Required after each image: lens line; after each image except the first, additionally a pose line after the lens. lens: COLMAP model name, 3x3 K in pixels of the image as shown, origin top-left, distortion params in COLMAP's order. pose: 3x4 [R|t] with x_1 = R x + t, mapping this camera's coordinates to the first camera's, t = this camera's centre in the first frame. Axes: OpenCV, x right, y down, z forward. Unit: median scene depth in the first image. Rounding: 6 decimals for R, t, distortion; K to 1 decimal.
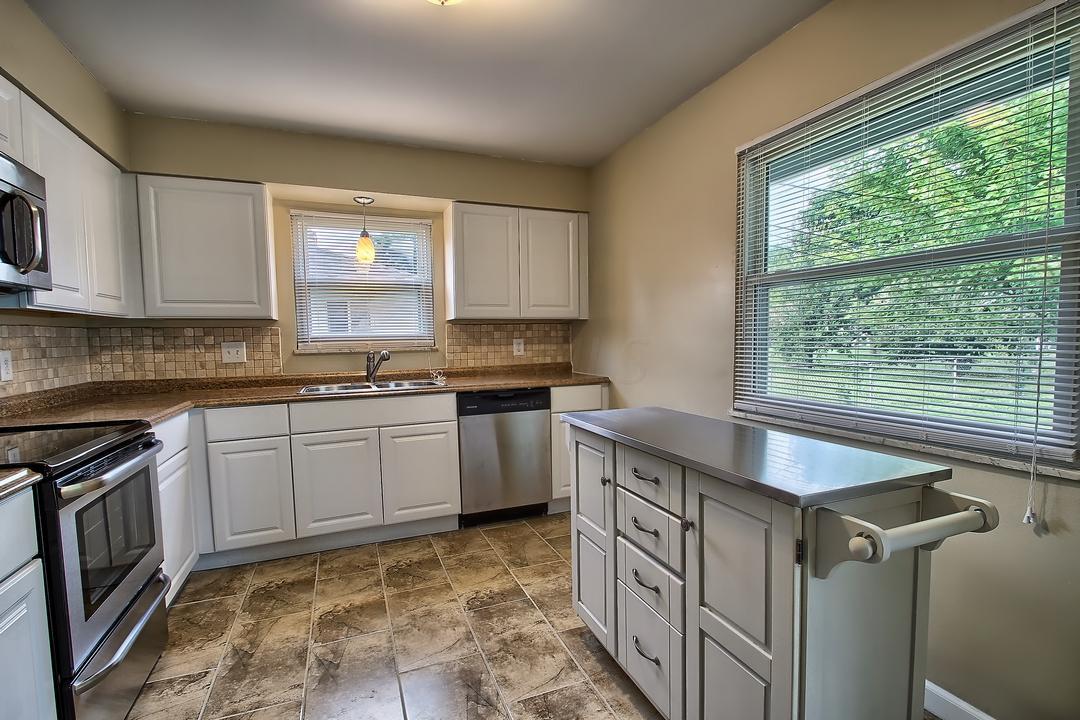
lens RADIAL K [[504.4, 0, 543.9], [0, 504.4, 372.4], [0, 0, 1]] dist [0.009366, -0.014755]
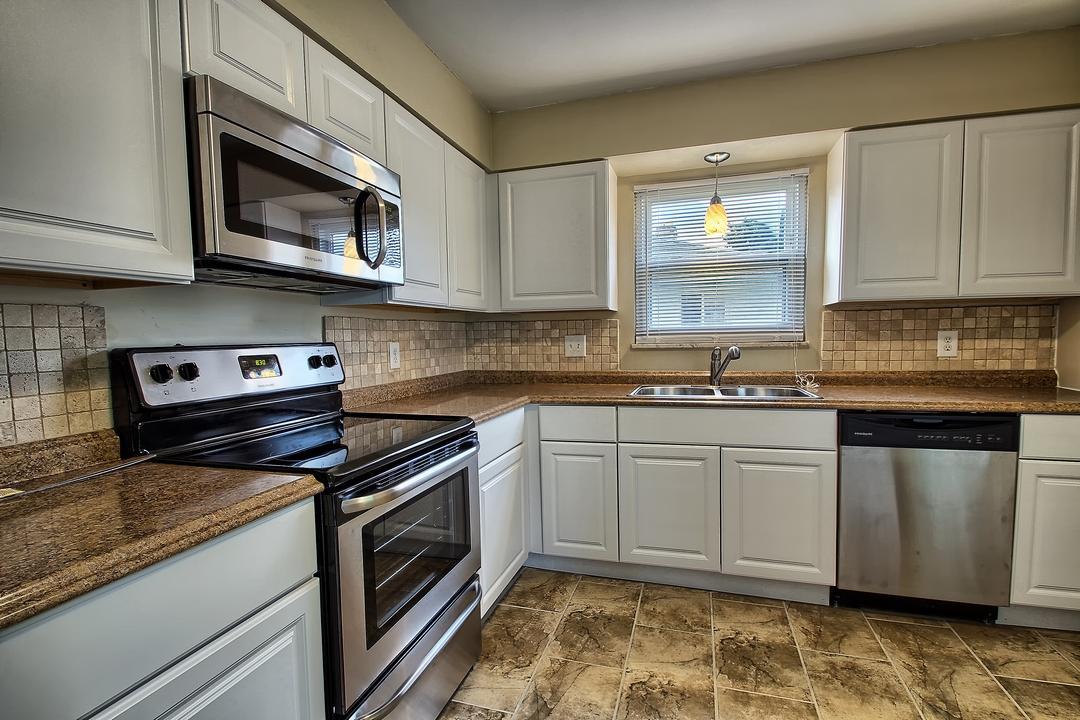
lens RADIAL K [[504.4, 0, 543.9], [0, 504.4, 372.4], [0, 0, 1]] dist [0.009366, -0.014755]
pose [[0.780246, 0.047500, -0.623667, -0.062164], [-0.038652, 0.998868, 0.027720, -0.014836], [0.624277, 0.002478, 0.781199, 0.229028]]
